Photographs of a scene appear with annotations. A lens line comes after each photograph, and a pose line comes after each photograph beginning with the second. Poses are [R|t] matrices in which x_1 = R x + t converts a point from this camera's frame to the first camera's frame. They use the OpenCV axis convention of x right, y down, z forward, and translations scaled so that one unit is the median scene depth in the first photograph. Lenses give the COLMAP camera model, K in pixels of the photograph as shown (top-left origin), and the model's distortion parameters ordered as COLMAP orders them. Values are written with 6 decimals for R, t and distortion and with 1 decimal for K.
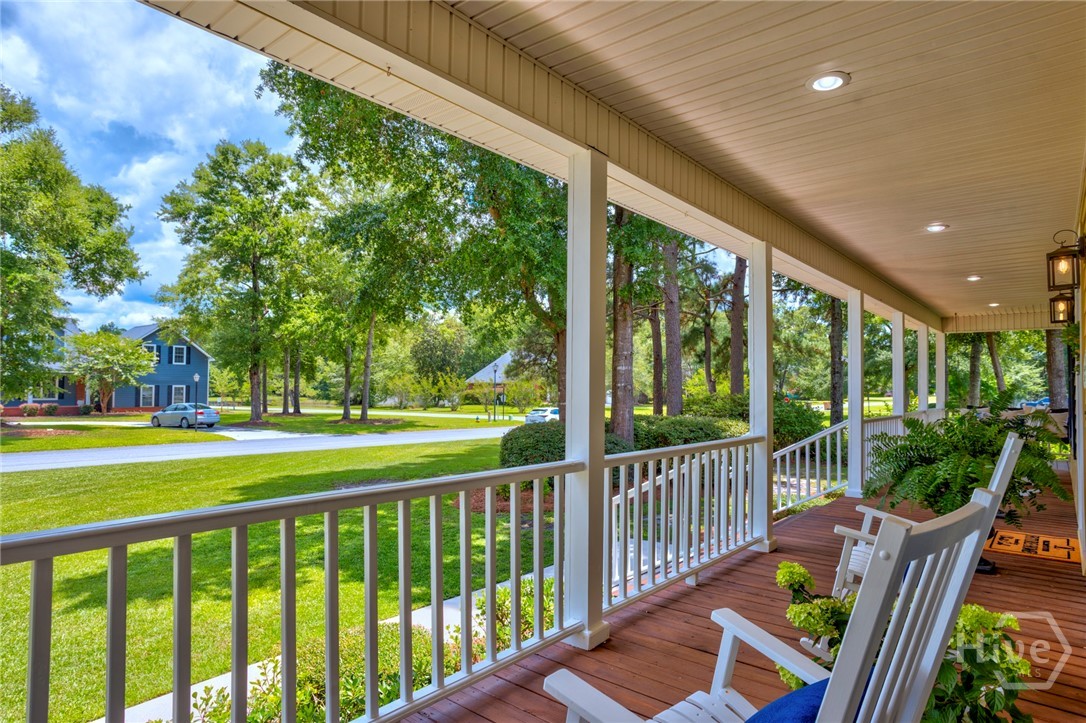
lens RADIAL K [[637.0, 0, 544.2], [0, 637.0, 363.7], [0, 0, 1]] dist [-0.005692, -0.000839]
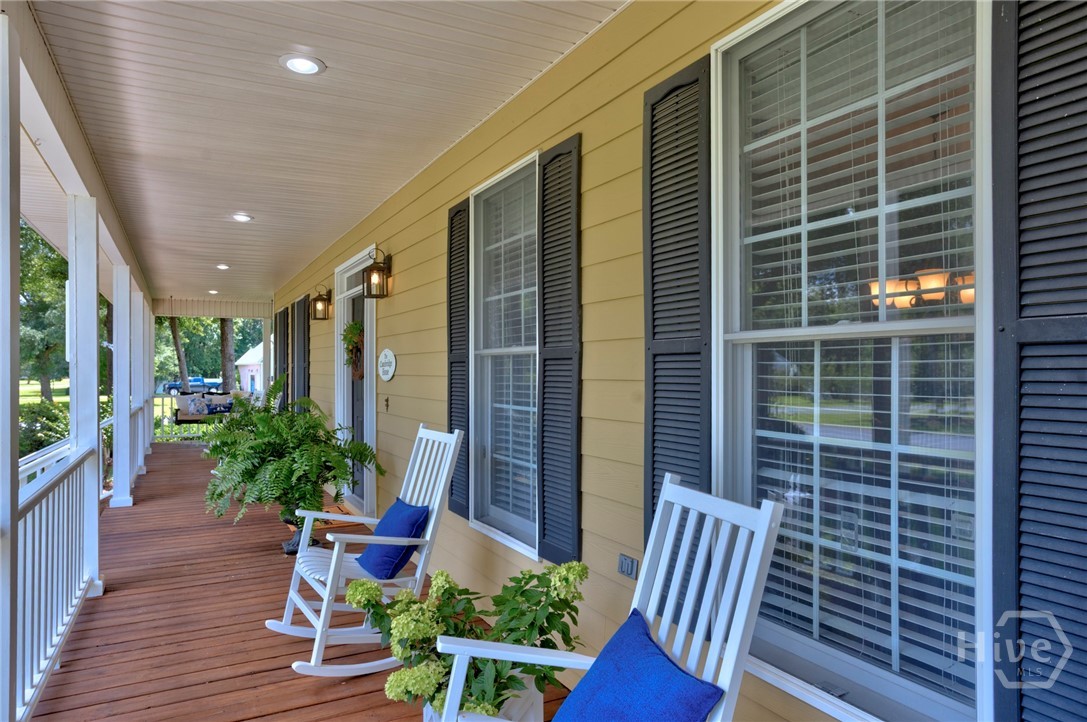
lens RADIAL K [[696.2, 0, 544.3], [0, 696.2, 364.8], [0, 0, 1]] dist [-0.000497, 0.000053]
pose [[0.394177, -0.001741, 0.919033, -0.223554], [-0.028506, 0.999494, 0.014120, -0.016673], [-0.918592, -0.031763, 0.393928, 0.163464]]
